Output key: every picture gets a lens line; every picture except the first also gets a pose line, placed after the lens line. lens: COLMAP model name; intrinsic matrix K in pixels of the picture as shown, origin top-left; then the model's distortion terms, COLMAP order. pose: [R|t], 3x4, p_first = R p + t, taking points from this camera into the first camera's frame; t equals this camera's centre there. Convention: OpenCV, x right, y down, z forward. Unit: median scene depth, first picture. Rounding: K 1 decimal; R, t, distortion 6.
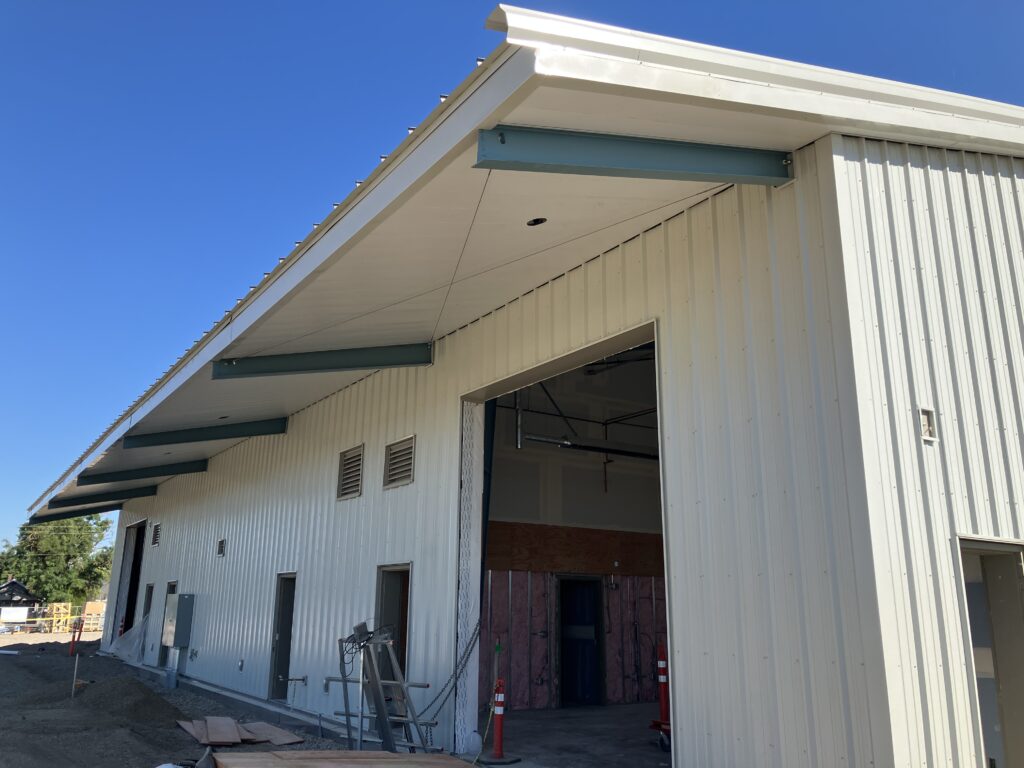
lens RADIAL K [[830.0, 0, 512.0], [0, 830.0, 384.0], [0, 0, 1]] dist [0.013162, 0.000495]
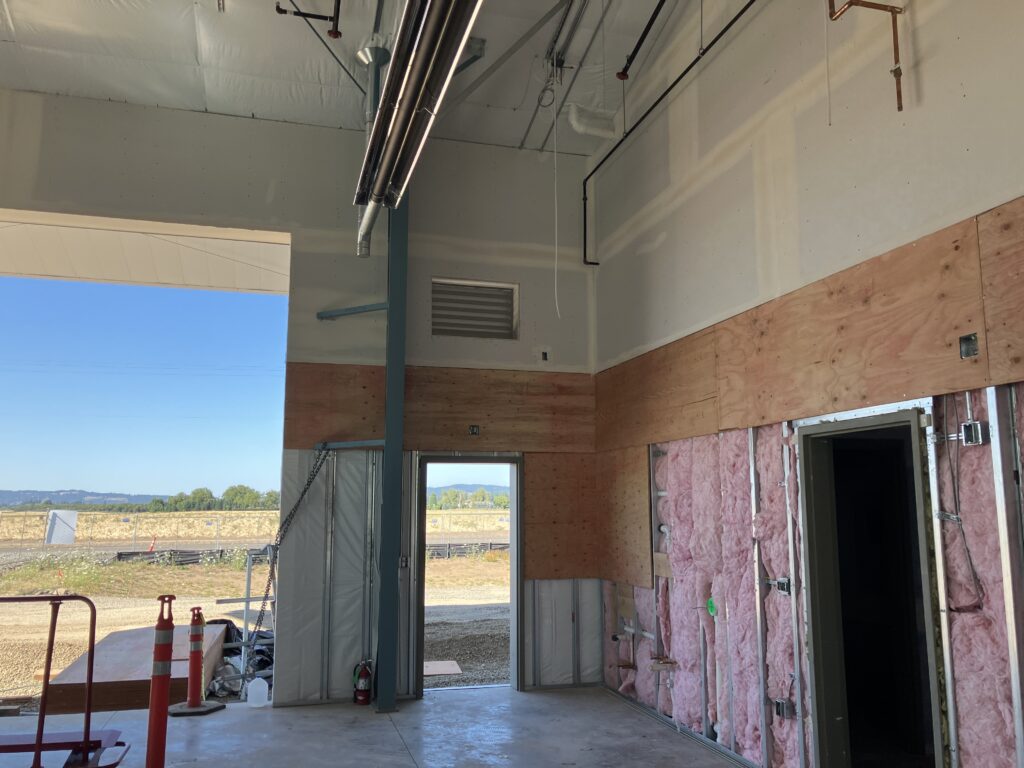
lens RADIAL K [[830.0, 0, 512.0], [0, 830.0, 384.0], [0, 0, 1]] dist [0.013162, 0.000495]
pose [[-0.311204, -0.152148, -0.938085, 0.218613], [0.247073, 0.940205, -0.234457, 0.136175], [0.917664, -0.304739, -0.255004, 0.504090]]
